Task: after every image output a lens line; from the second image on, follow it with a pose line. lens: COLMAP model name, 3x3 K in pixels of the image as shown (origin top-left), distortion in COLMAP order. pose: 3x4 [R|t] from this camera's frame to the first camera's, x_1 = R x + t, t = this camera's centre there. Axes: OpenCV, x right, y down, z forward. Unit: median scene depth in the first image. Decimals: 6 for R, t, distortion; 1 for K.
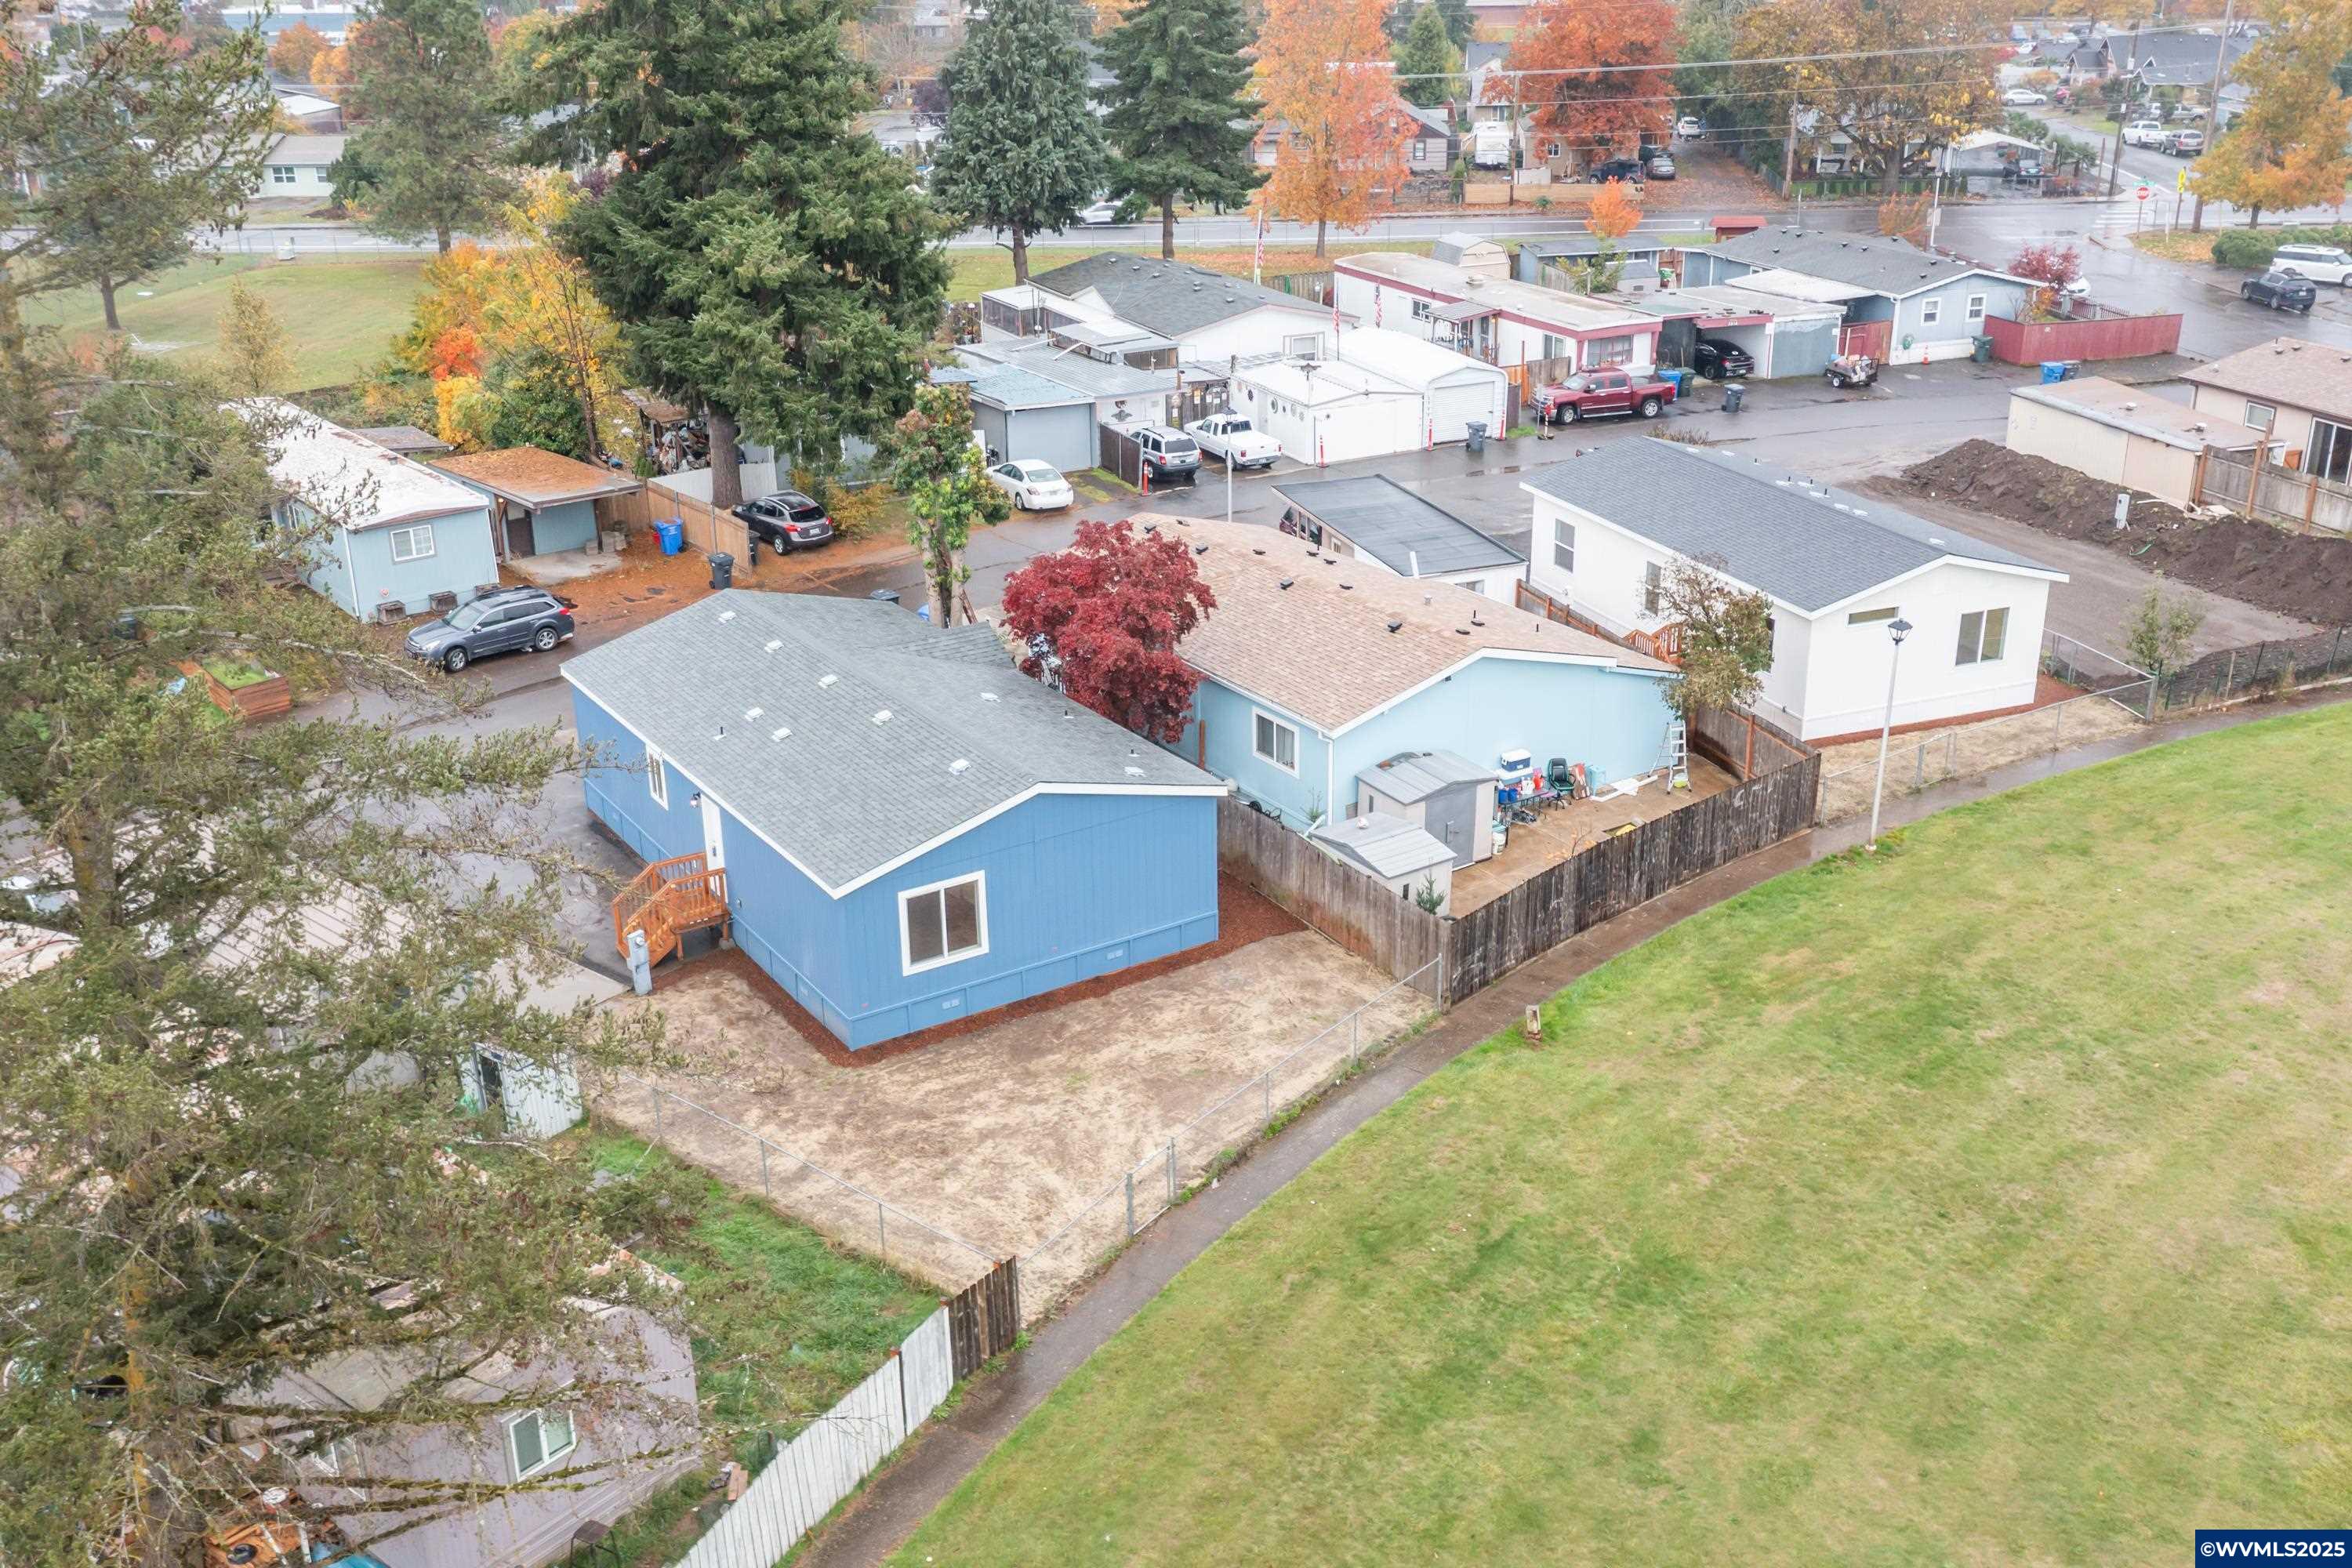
lens RADIAL K [[2179.4, 0, 1176.0], [0, 2179.4, 784.0], [0, 0, 1]] dist [-0.016079, -0.008182]
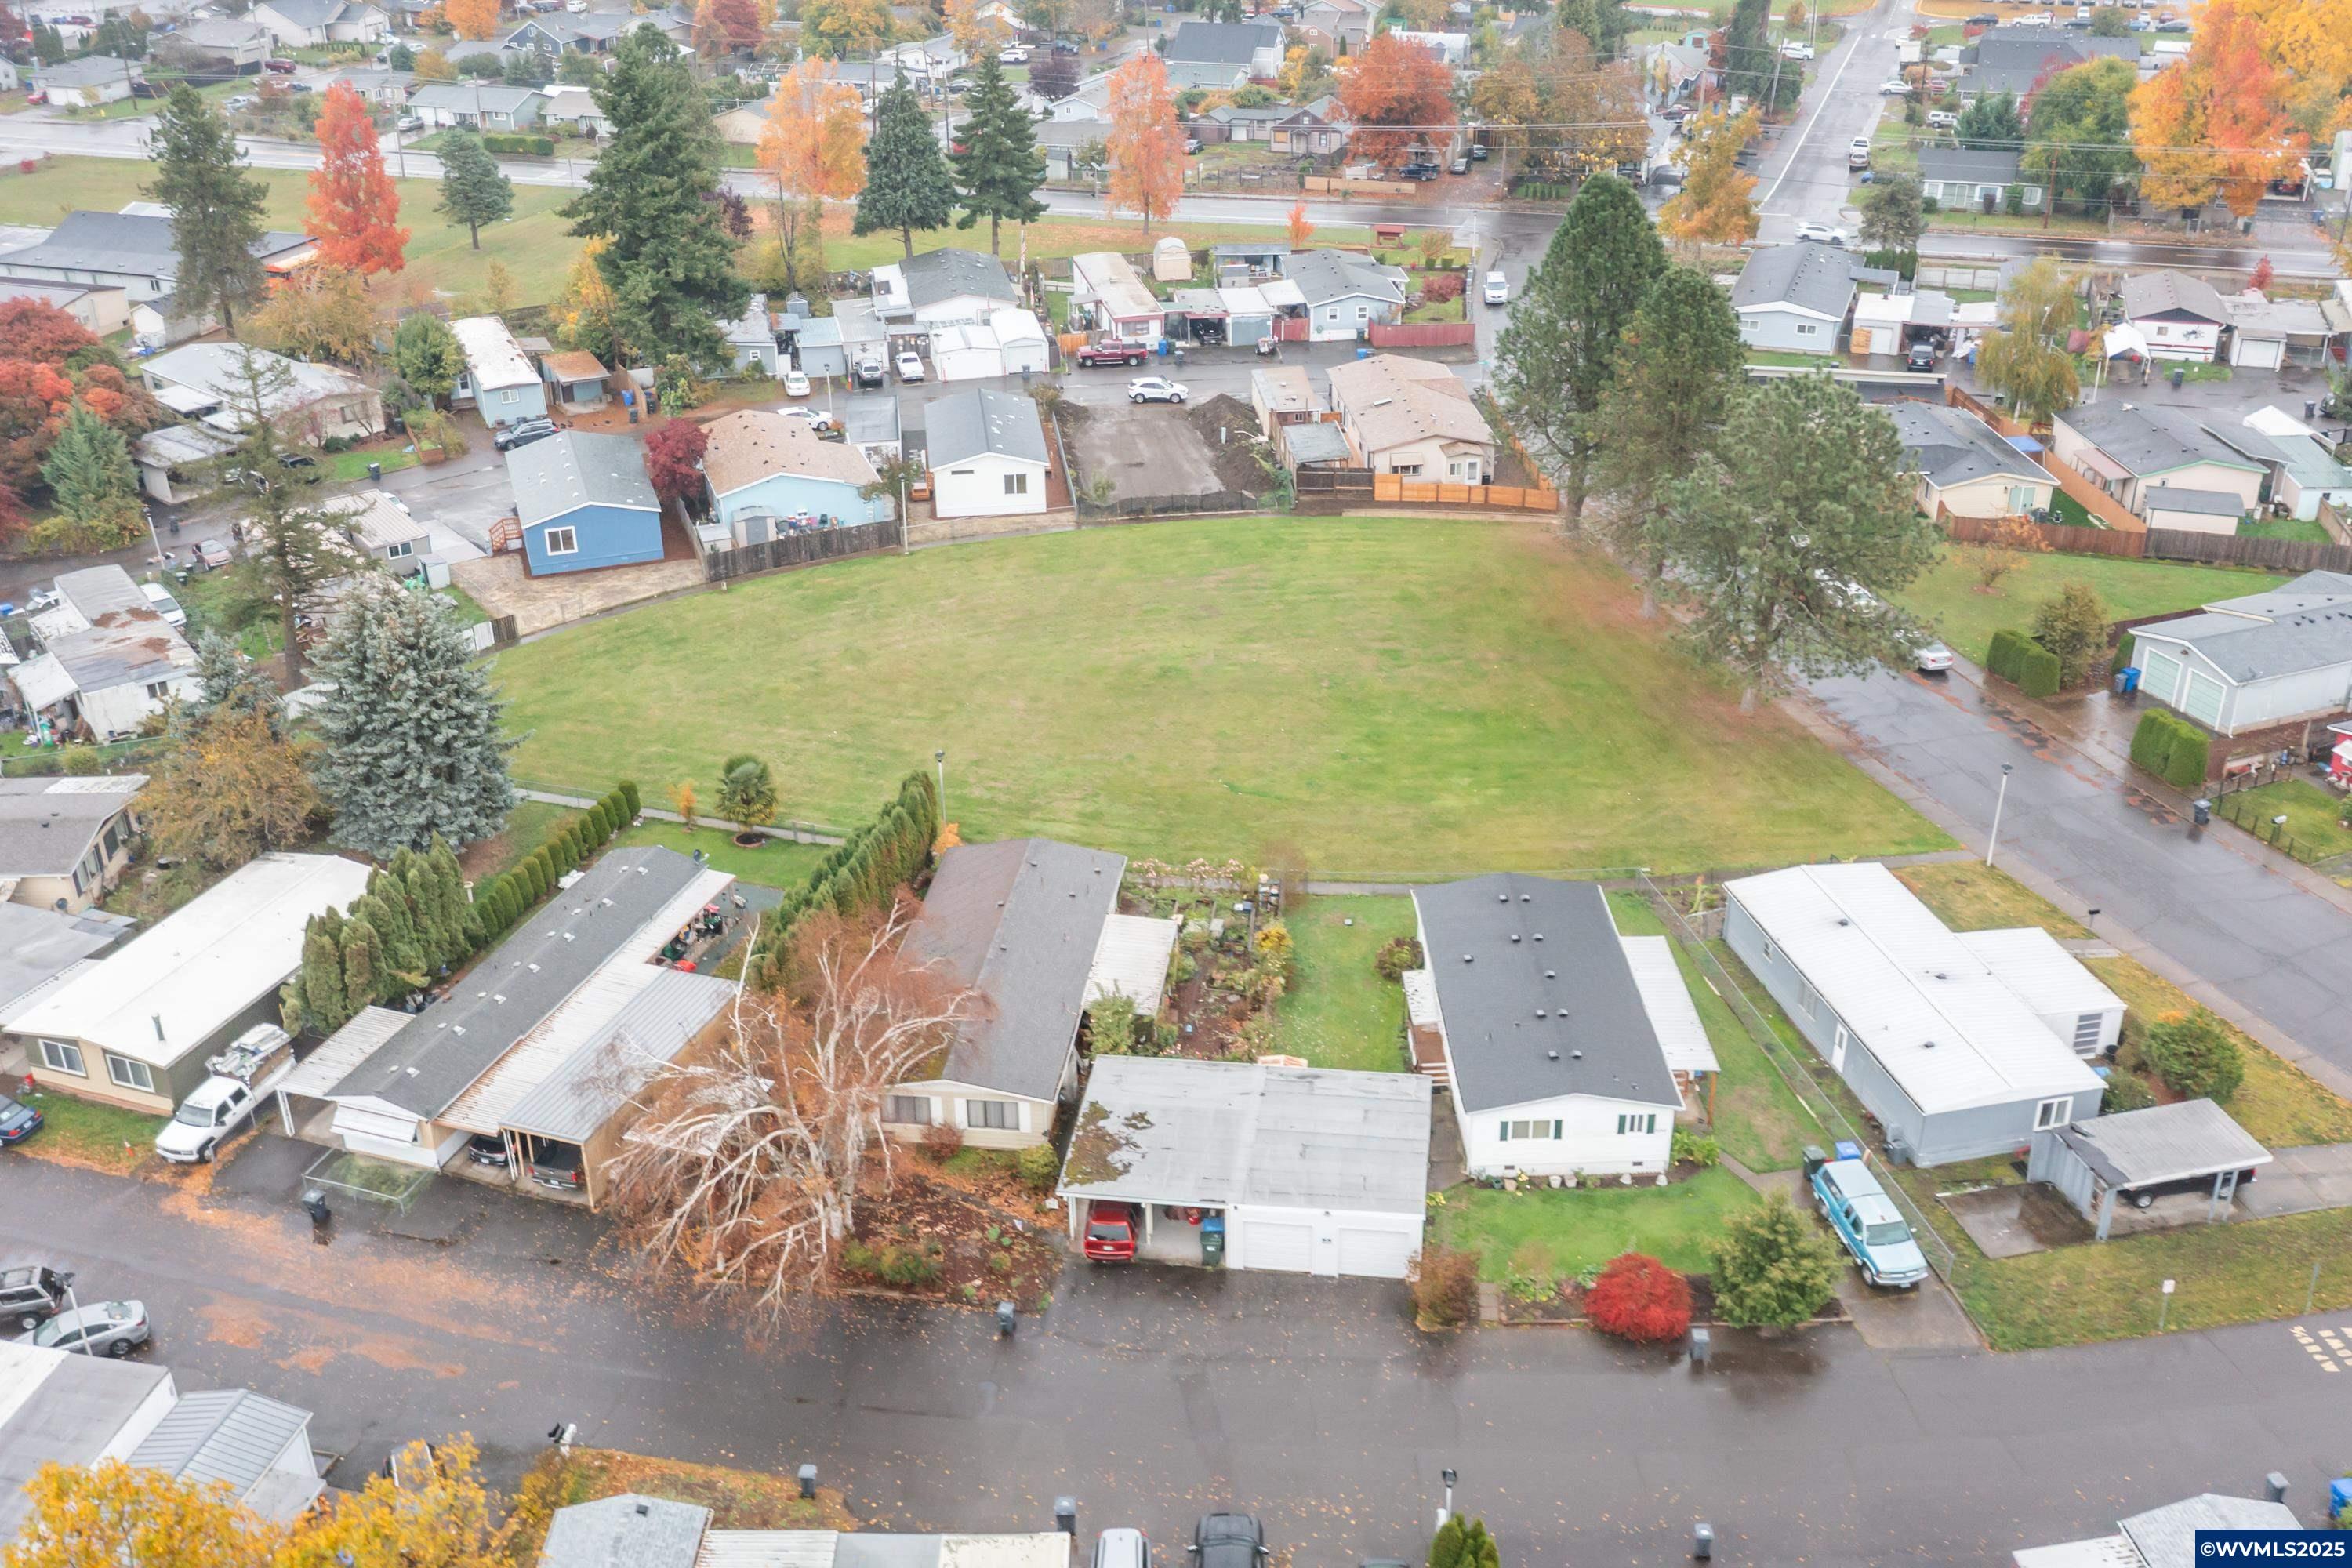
lens RADIAL K [[2179.4, 0, 1176.0], [0, 2179.4, 784.0], [0, 0, 1]] dist [-0.016079, -0.008182]
pose [[0.969156, 0.114161, -0.218413, 0.968411], [-0.092923, 0.990101, 0.105189, -0.003524], [0.228259, -0.081649, 0.970171, -1.261088]]
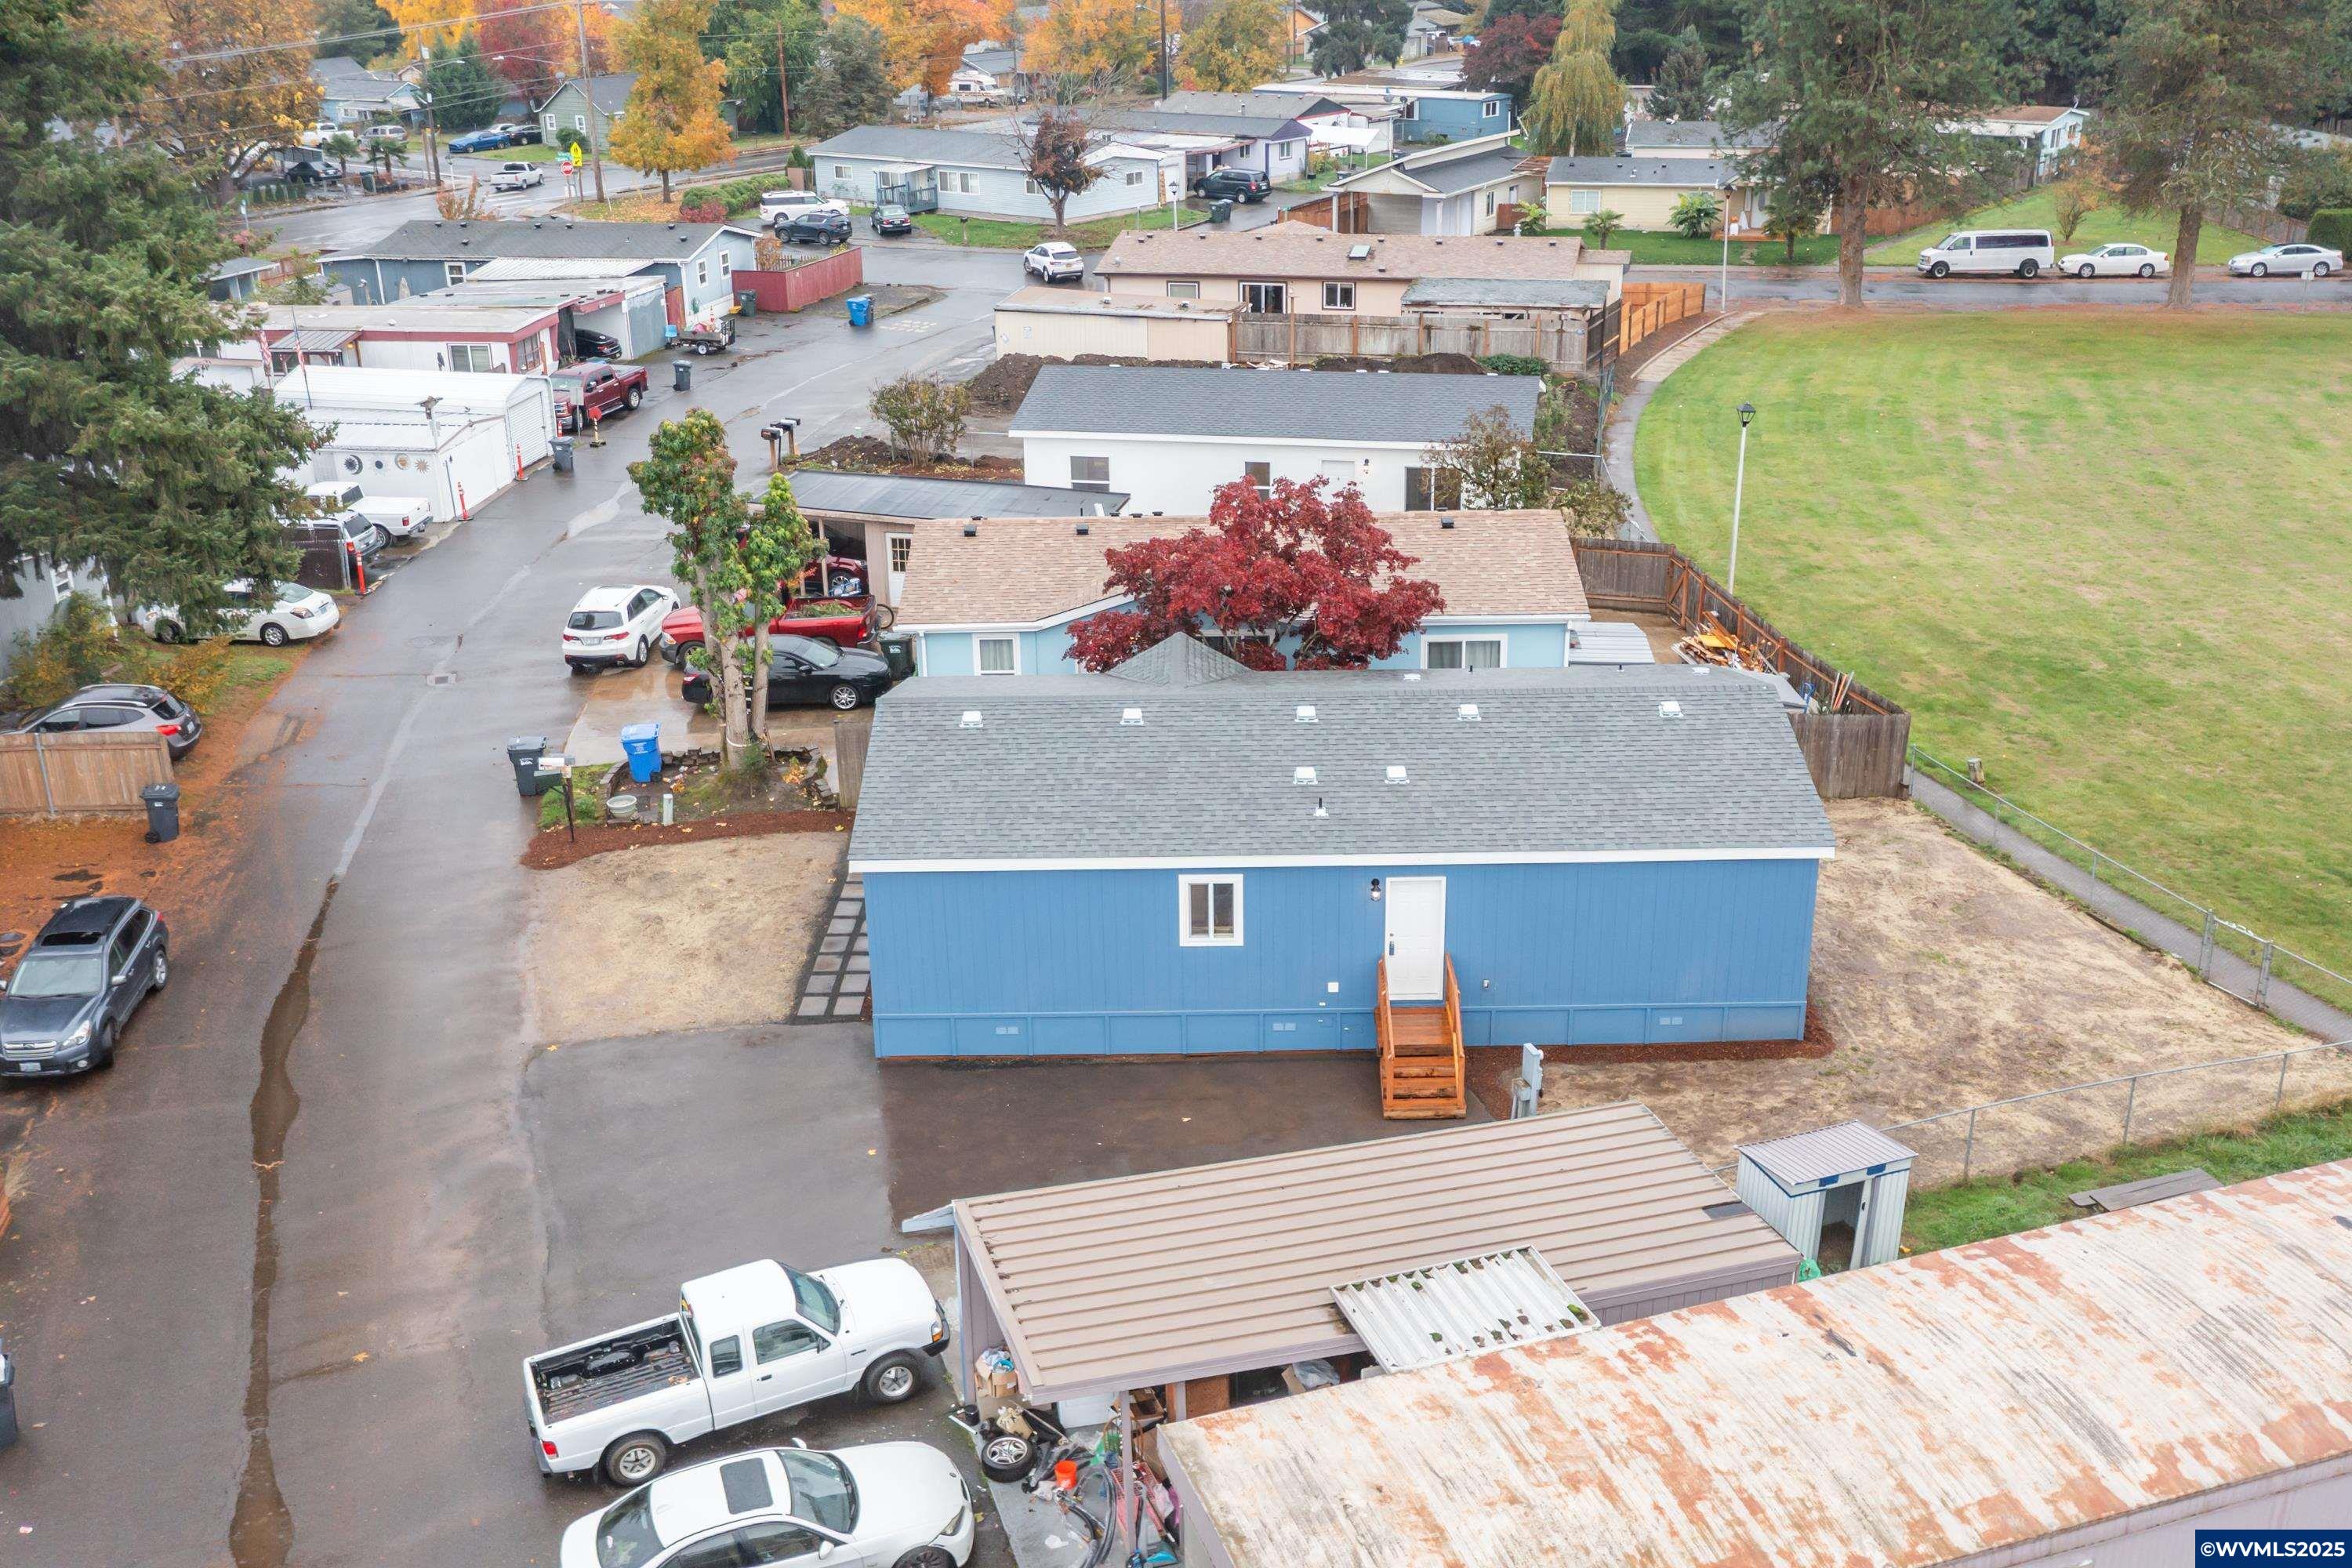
lens RADIAL K [[2179.4, 0, 1176.0], [0, 2179.4, 784.0], [0, 0, 1]] dist [-0.016079, -0.008182]
pose [[0.547967, -0.305396, 0.778759, -0.548010], [0.320957, 0.936478, 0.141408, -0.101900], [-0.772476, 0.172461, 0.611178, 0.388972]]
